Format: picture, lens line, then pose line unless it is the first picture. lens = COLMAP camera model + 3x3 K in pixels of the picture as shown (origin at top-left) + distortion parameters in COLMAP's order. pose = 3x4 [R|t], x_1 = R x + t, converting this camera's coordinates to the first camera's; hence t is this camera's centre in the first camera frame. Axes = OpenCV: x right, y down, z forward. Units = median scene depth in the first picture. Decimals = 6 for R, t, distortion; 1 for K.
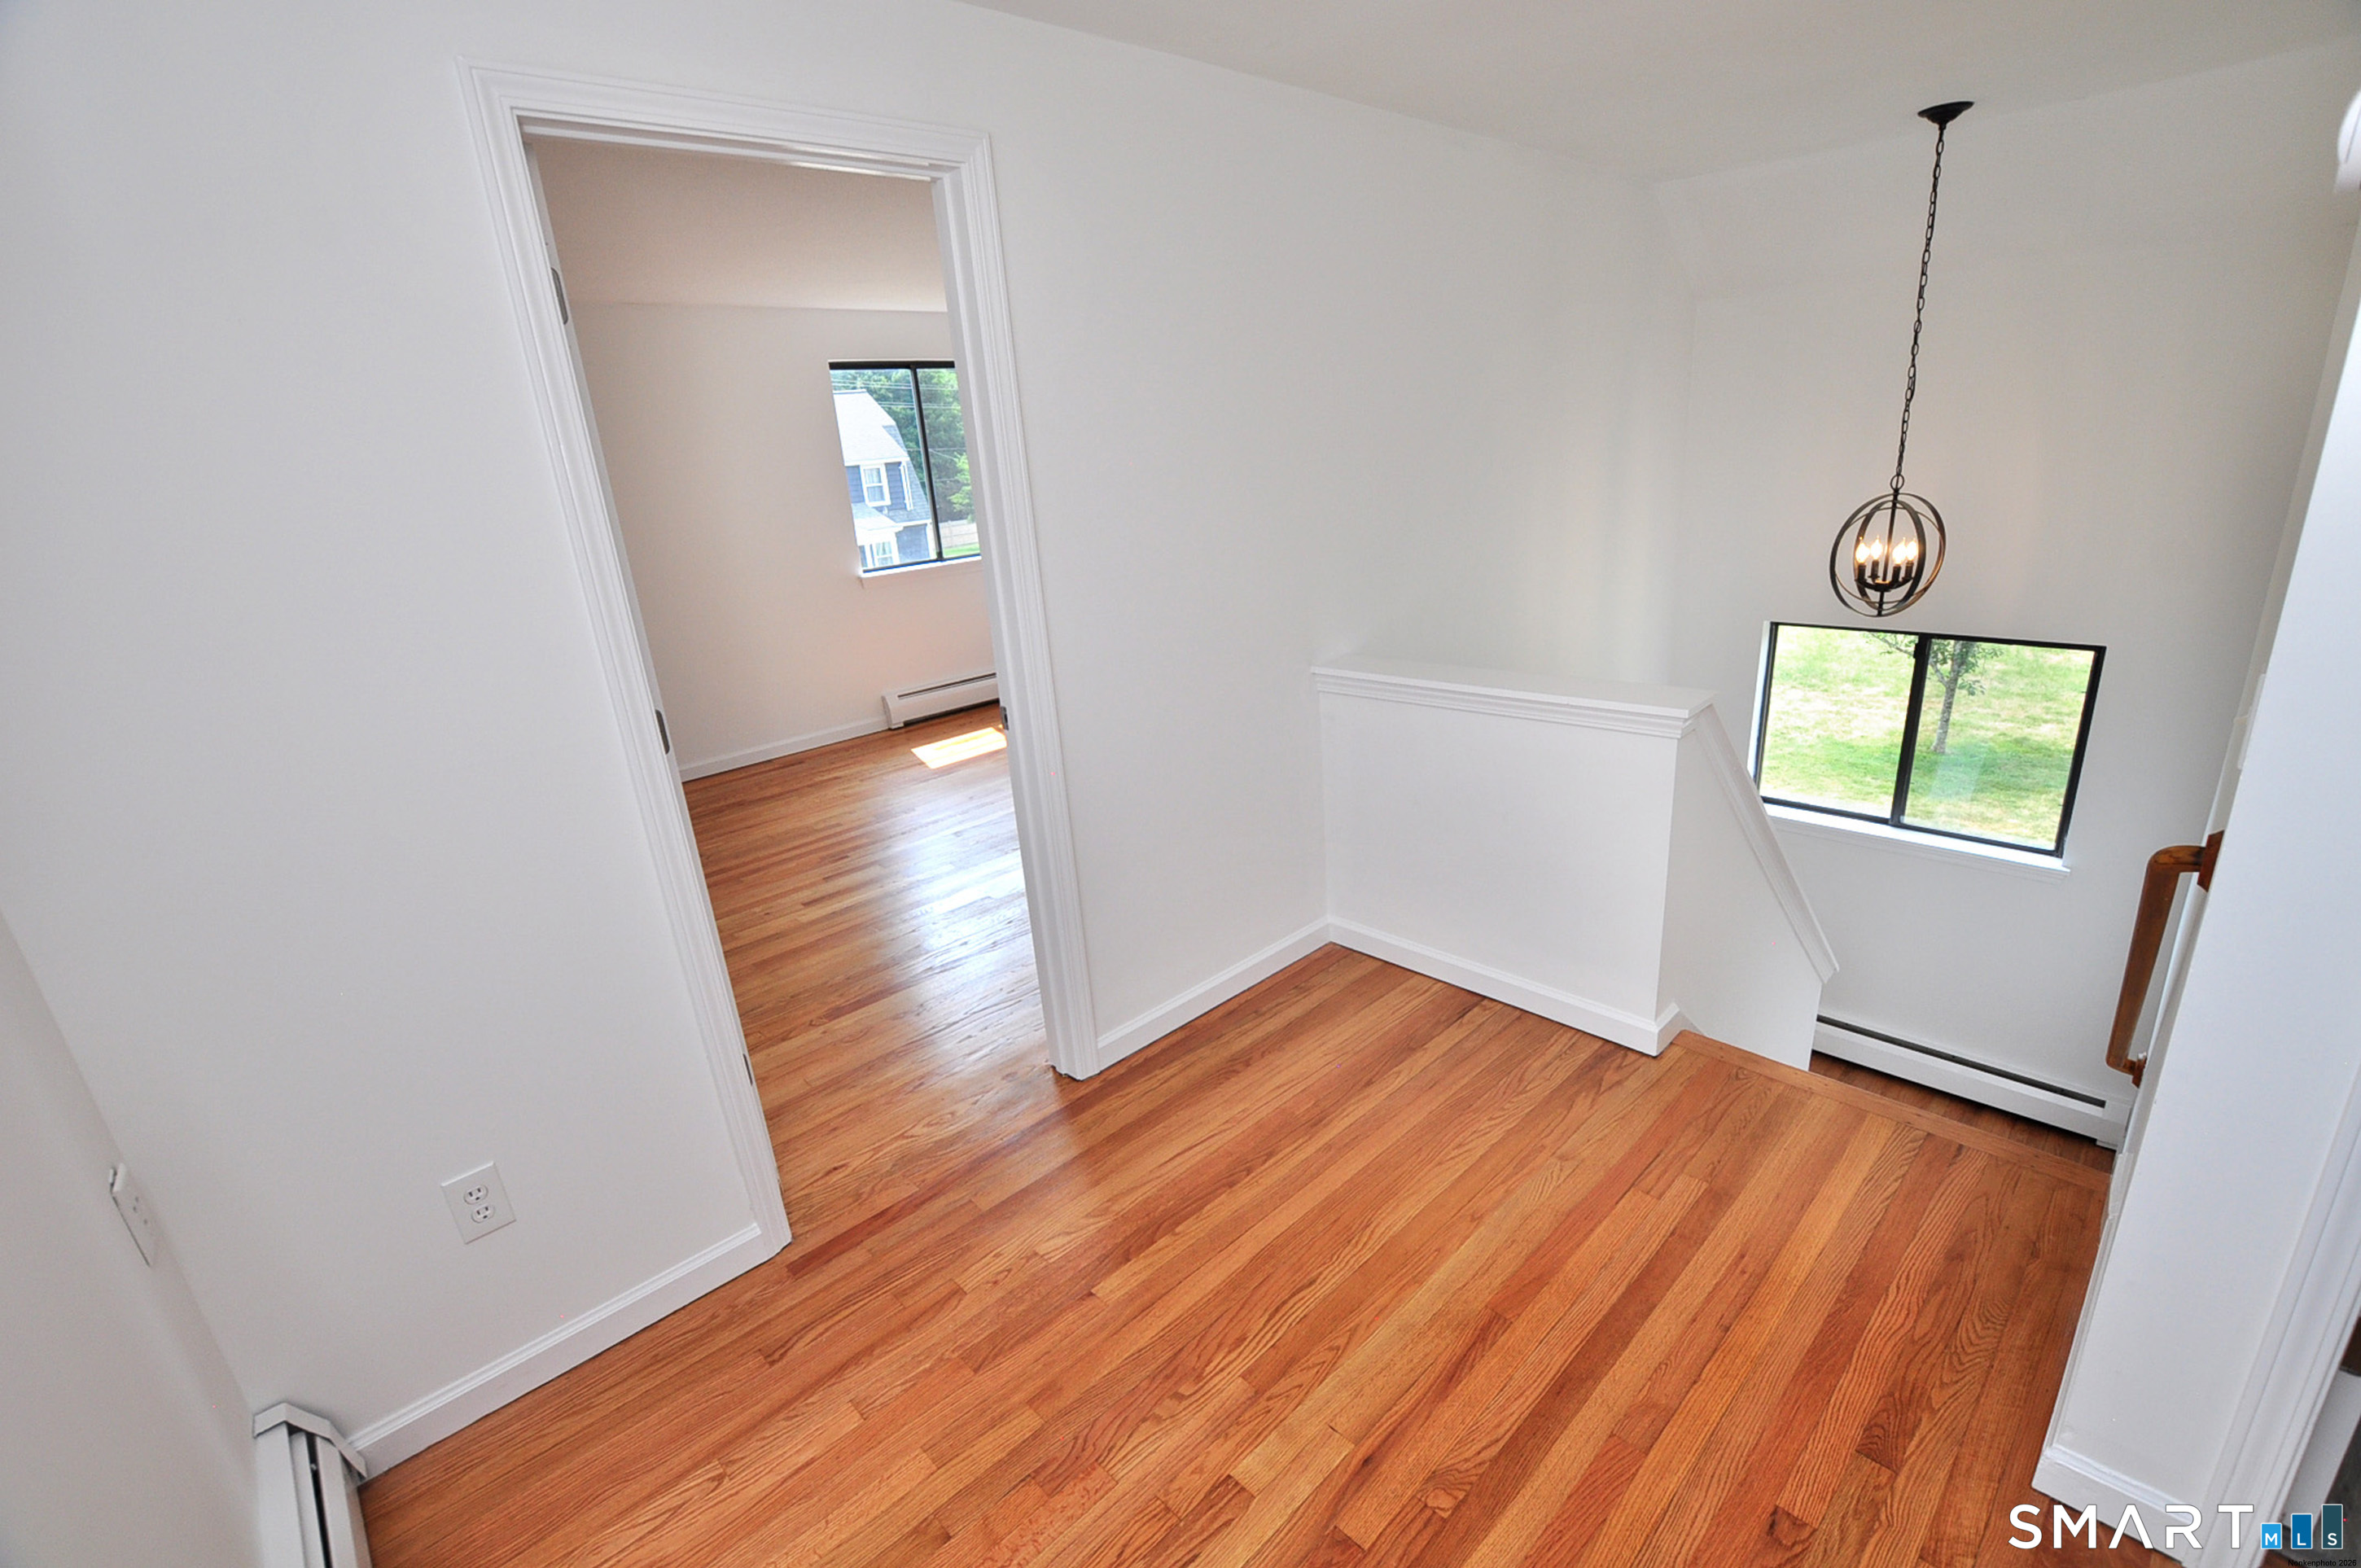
lens RADIAL K [[1038.5, 0, 1185.1], [0, 1038.5, 804.5], [0, 0, 1]] dist [-0.024667, 0.000102]
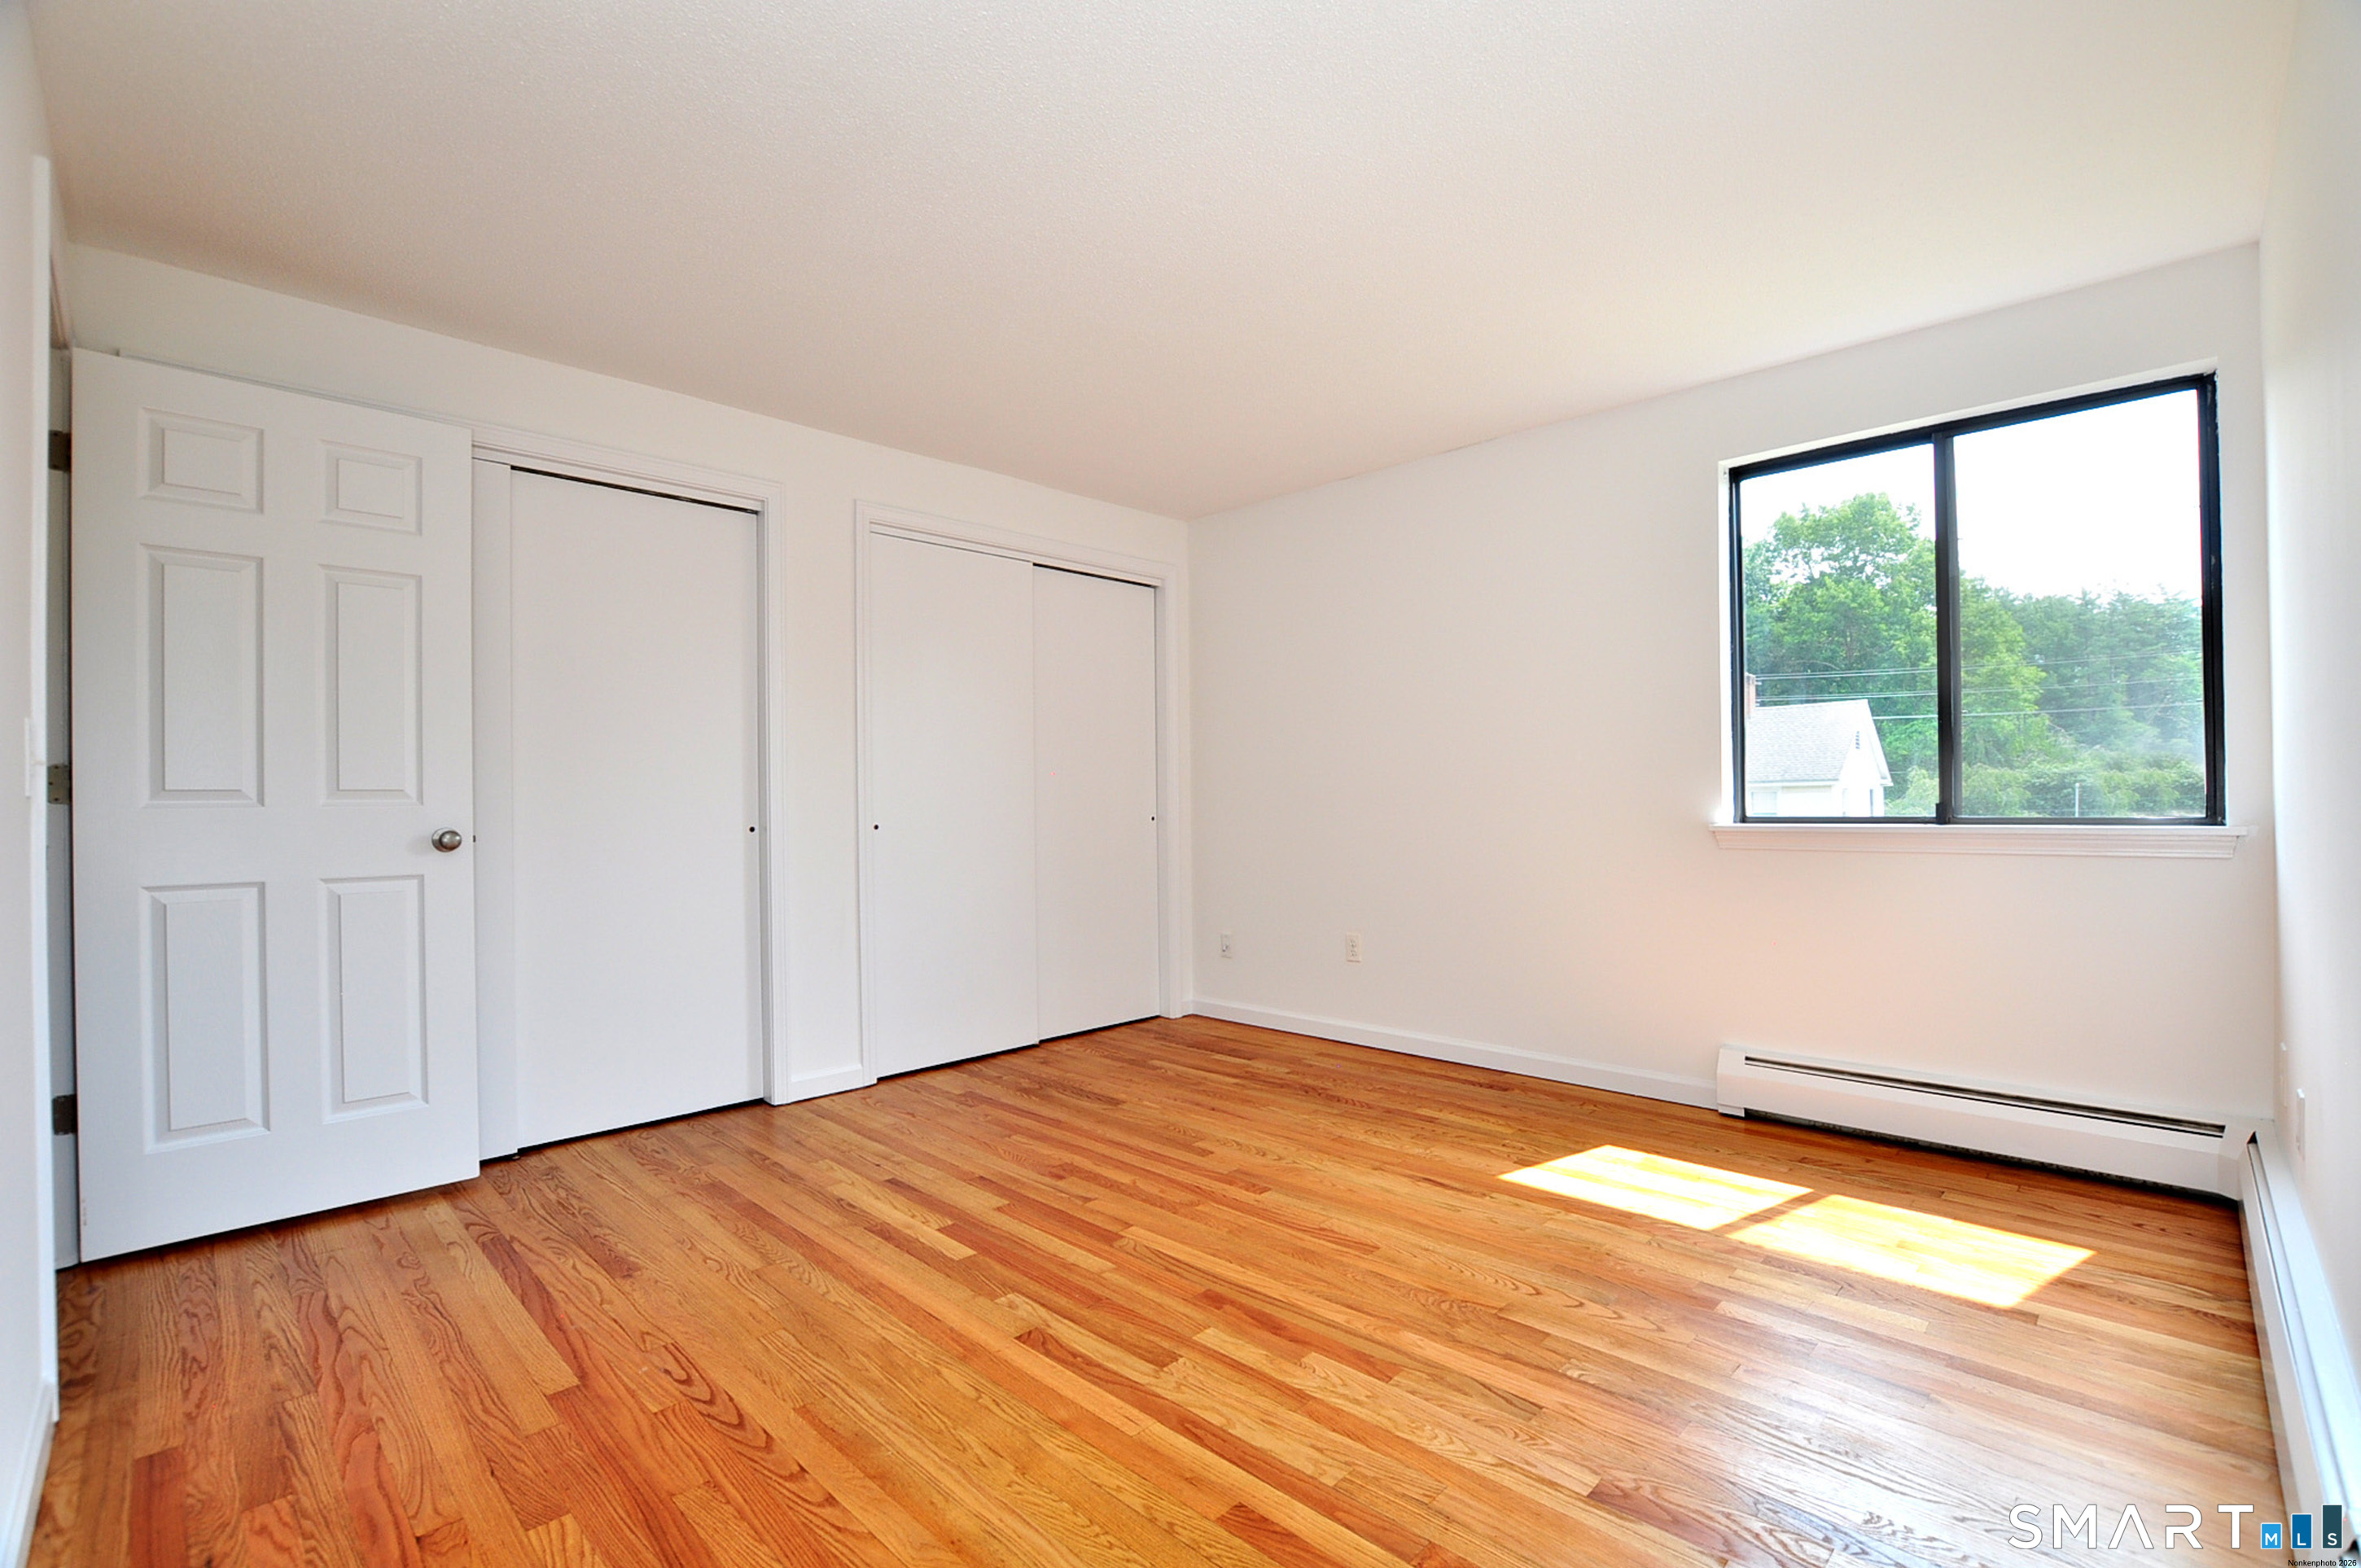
lens RADIAL K [[1038.5, 0, 1185.1], [0, 1038.5, 804.5], [0, 0, 1]] dist [-0.024667, 0.000102]
pose [[0.033076, 0.078539, -0.996362, 0.244249], [-0.318279, 0.945835, 0.063990, -0.187376], [0.947420, 0.315005, 0.056282, 0.736589]]
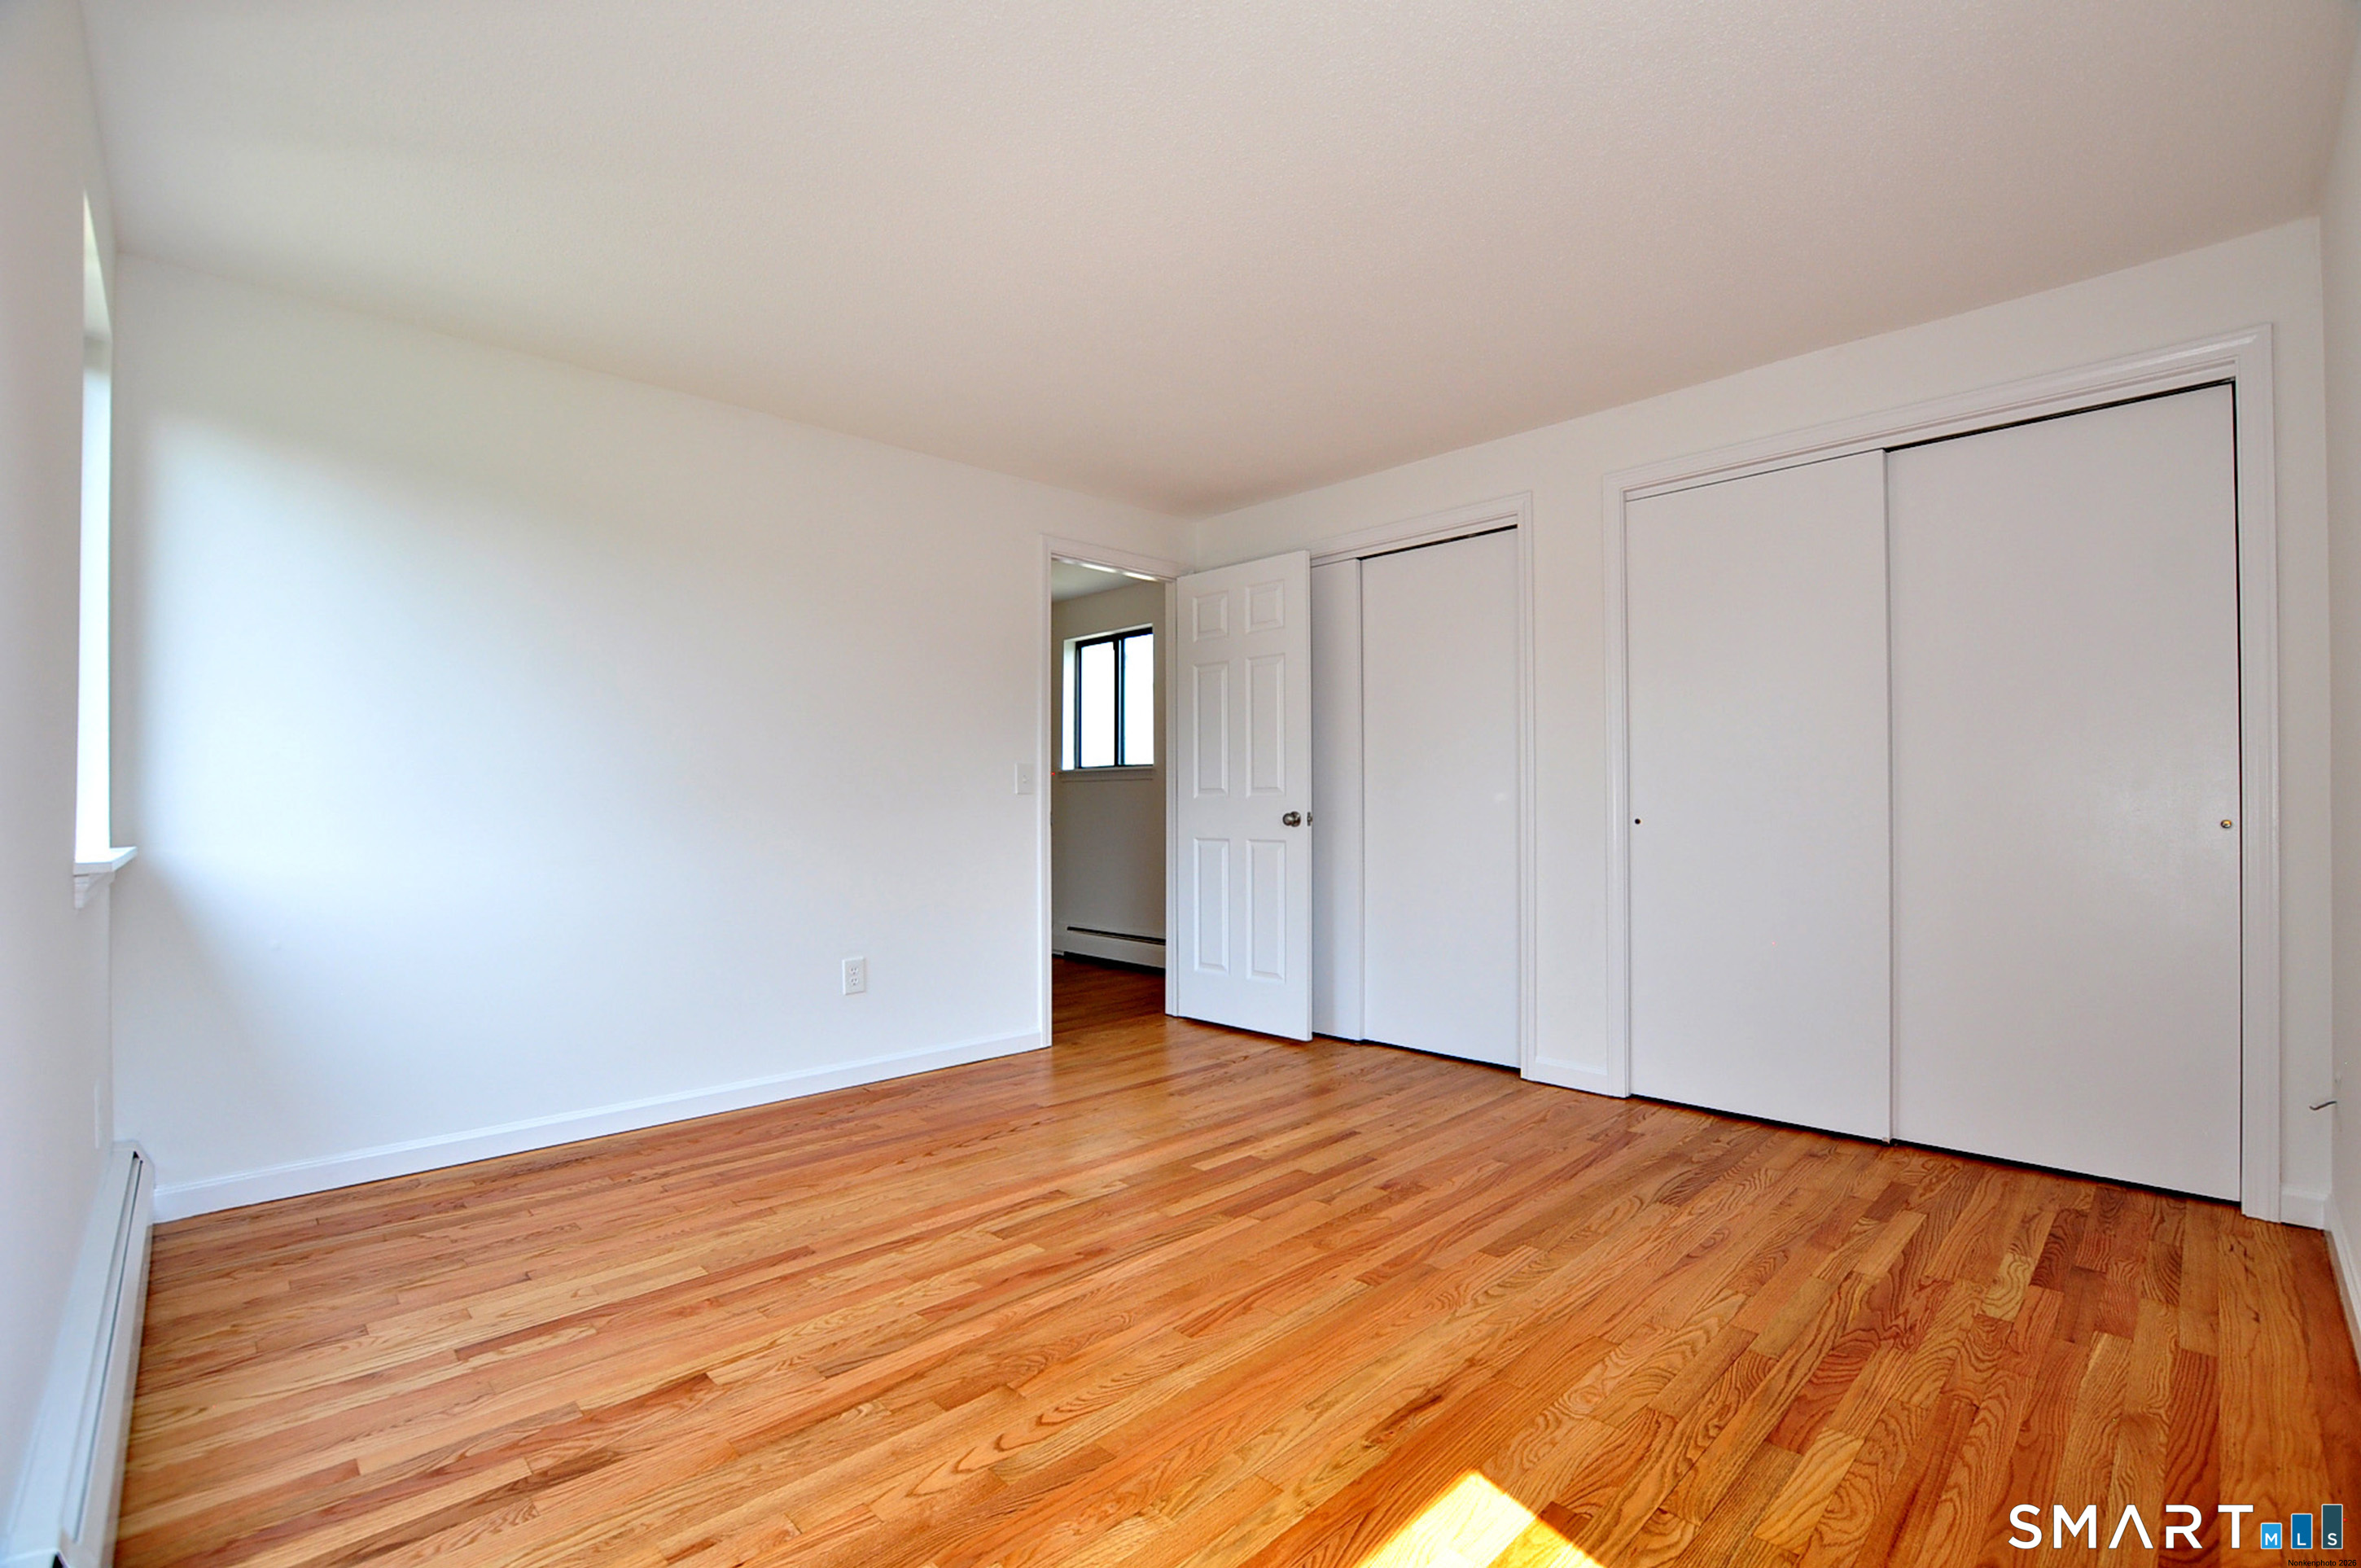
lens RADIAL K [[1038.5, 0, 1185.1], [0, 1038.5, 804.5], [0, 0, 1]] dist [-0.024667, 0.000102]
pose [[-0.996495, 0.083312, -0.007496, -0.169350], [0.076329, 0.942296, 0.325962, -0.296720], [0.034220, 0.324248, -0.945353, 1.162669]]
